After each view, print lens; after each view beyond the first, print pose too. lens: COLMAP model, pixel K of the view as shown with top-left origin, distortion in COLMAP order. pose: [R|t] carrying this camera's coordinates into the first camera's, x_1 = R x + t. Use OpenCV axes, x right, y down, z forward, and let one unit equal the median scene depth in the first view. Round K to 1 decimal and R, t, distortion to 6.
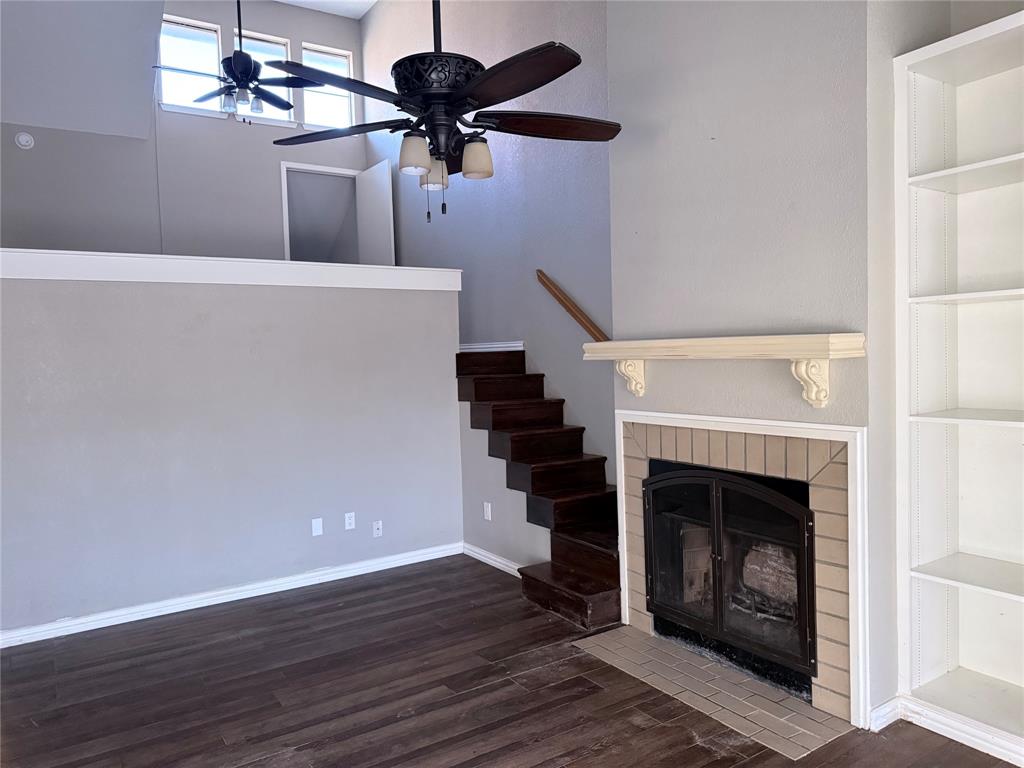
lens RADIAL K [[725.4, 0, 511.2], [0, 725.4, 381.7], [0, 0, 1]] dist [0.045117, -0.051177]
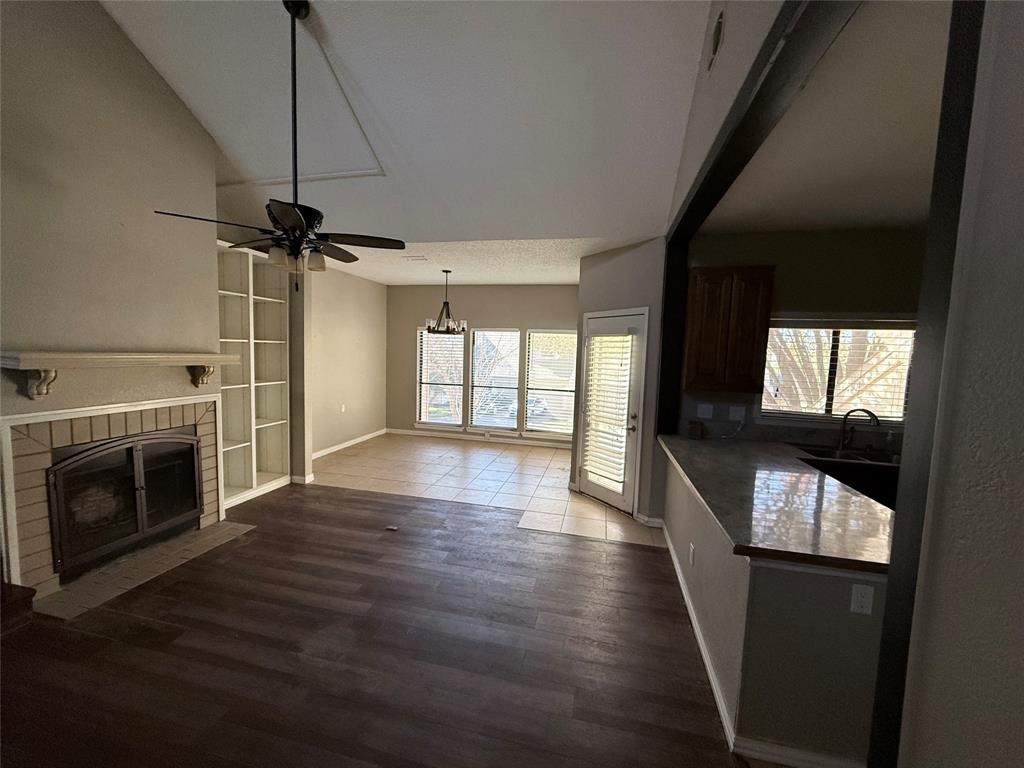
lens RADIAL K [[412.0, 0, 505.4], [0, 412.0, 383.4], [0, 0, 1]] dist [0.010006, -0.000418]
pose [[-0.673871, -0.064078, 0.736065, -0.853569], [0.014474, 0.994896, 0.099861, -0.067281], [-0.738707, 0.077948, -0.669504, 0.921506]]
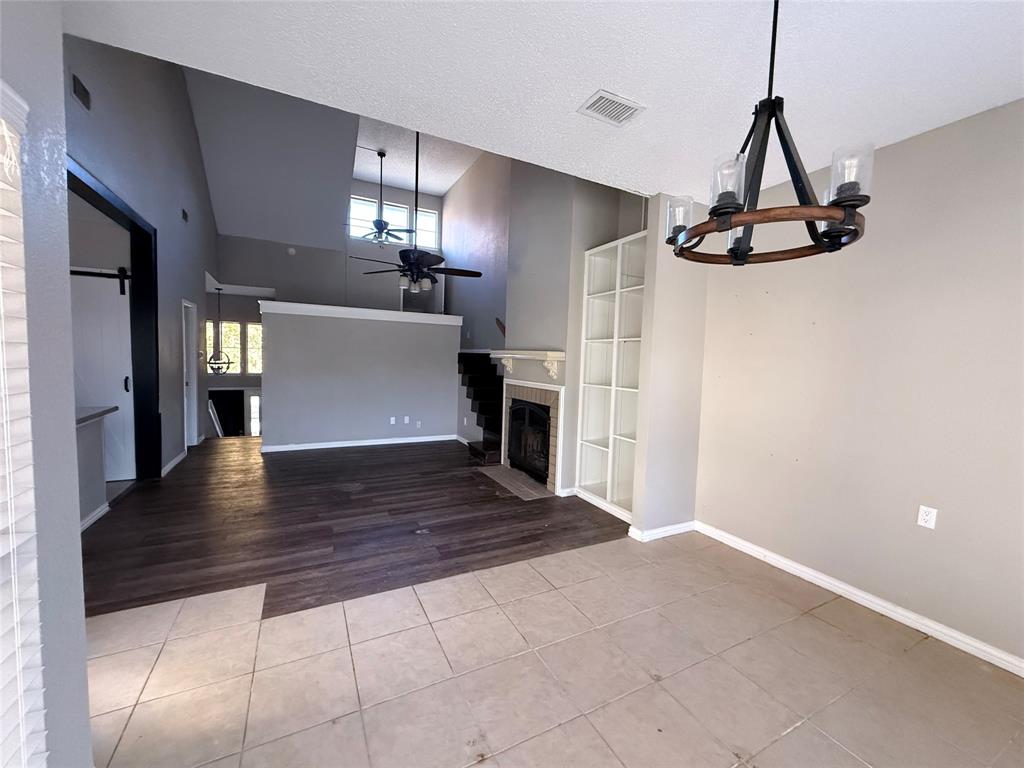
lens RADIAL K [[412.0, 0, 496.3], [0, 412.0, 380.0], [0, 0, 1]] dist [0.010006, -0.000418]
pose [[0.990253, 0.063396, -0.124013, 0.319430], [-0.061072, 0.997881, 0.022460, 0.014923], [0.125174, -0.014667, 0.992026, -0.430427]]
